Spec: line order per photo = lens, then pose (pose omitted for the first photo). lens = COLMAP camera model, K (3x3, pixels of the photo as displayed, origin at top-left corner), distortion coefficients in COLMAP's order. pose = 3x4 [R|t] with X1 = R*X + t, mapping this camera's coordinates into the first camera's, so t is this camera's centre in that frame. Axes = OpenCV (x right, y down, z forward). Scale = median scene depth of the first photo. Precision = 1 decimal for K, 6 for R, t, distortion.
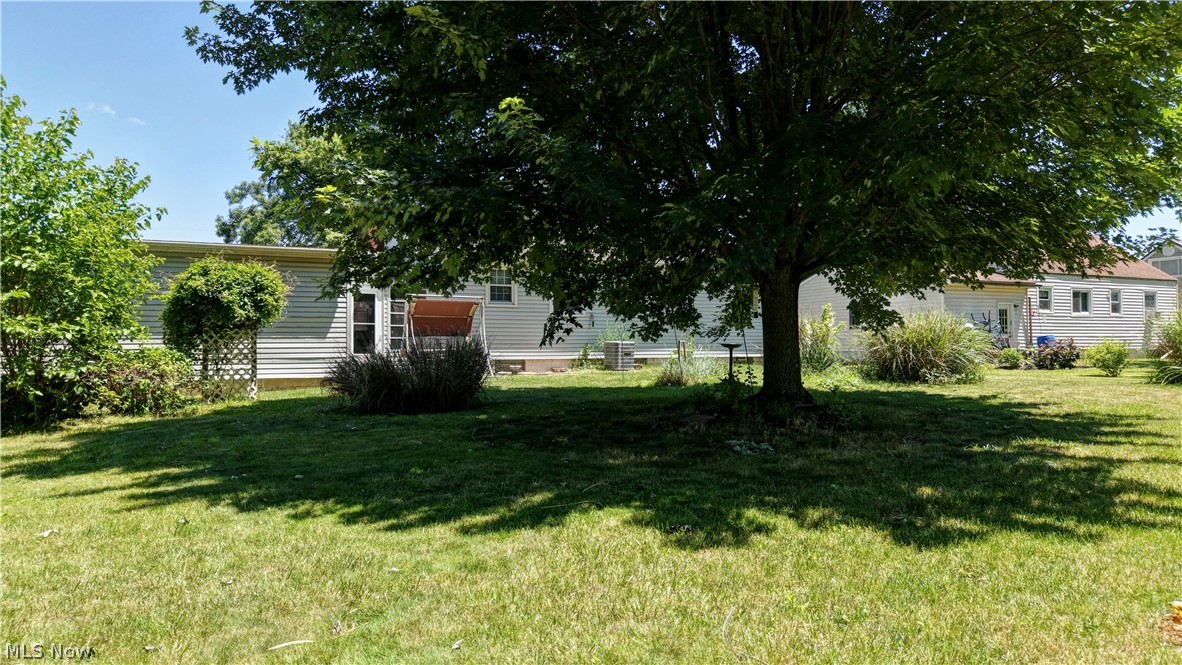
lens RADIAL K [[789.3, 0, 591.0], [0, 789.3, 332.5], [0, 0, 1]] dist [0.078615, -0.129717]
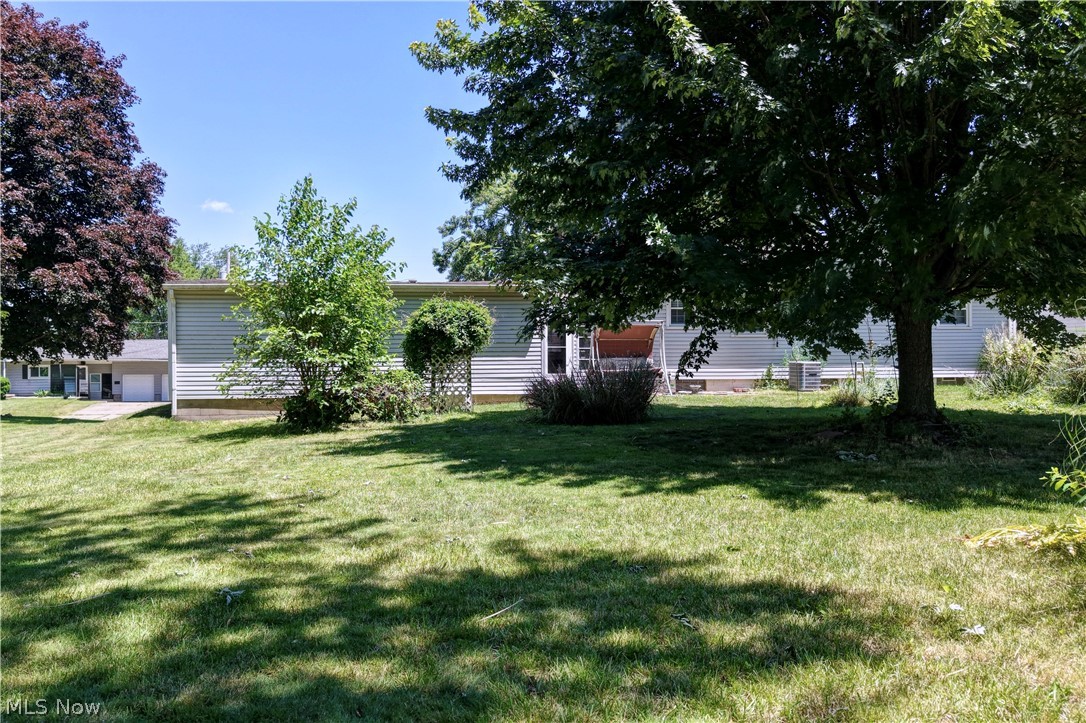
lens RADIAL K [[1025.9, 0, 543.0], [0, 1025.9, 361.5], [0, 0, 1]] dist [0.138935, -0.181148]
pose [[0.951953, 0.000602, -0.306244, 0.176140], [0.006250, 0.999752, 0.021394, -0.027168], [0.306181, -0.022280, 0.951713, -0.485407]]
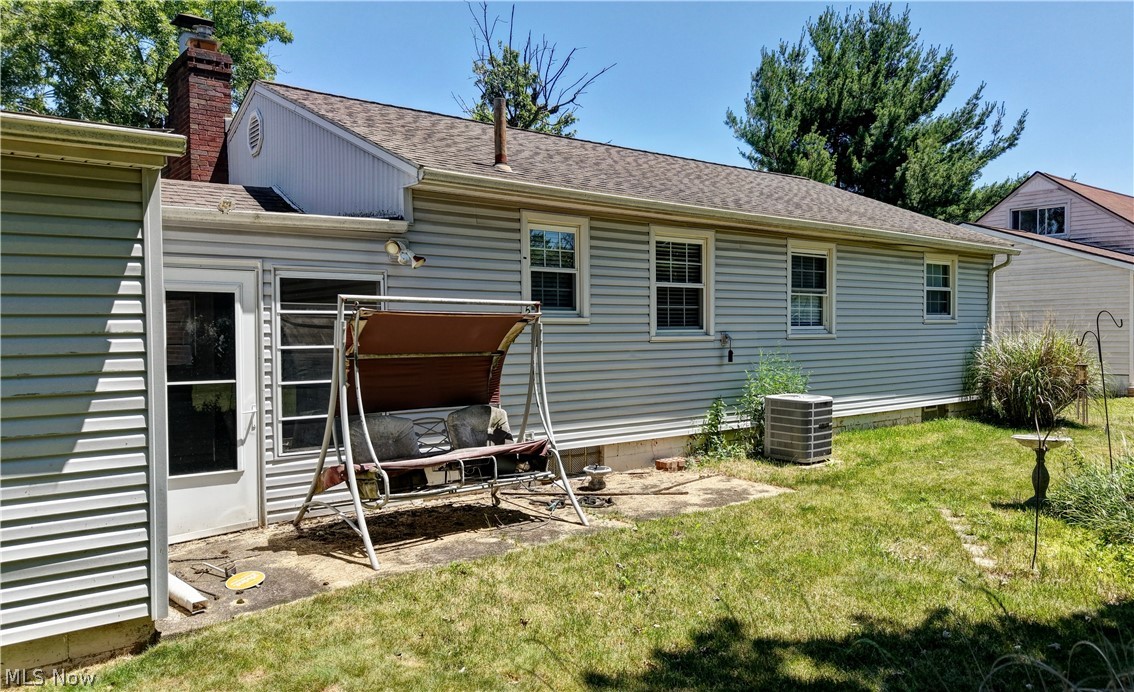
lens RADIAL K [[784.5, 0, 567.0], [0, 784.5, 346.0], [0, 0, 1]] dist [0.001620, 0.000040]
pose [[0.980299, 0.000109, 0.197518, -0.261003], [-0.012394, 0.998063, 0.060962, -0.061672], [-0.197129, -0.062209, 0.978402, 0.844733]]
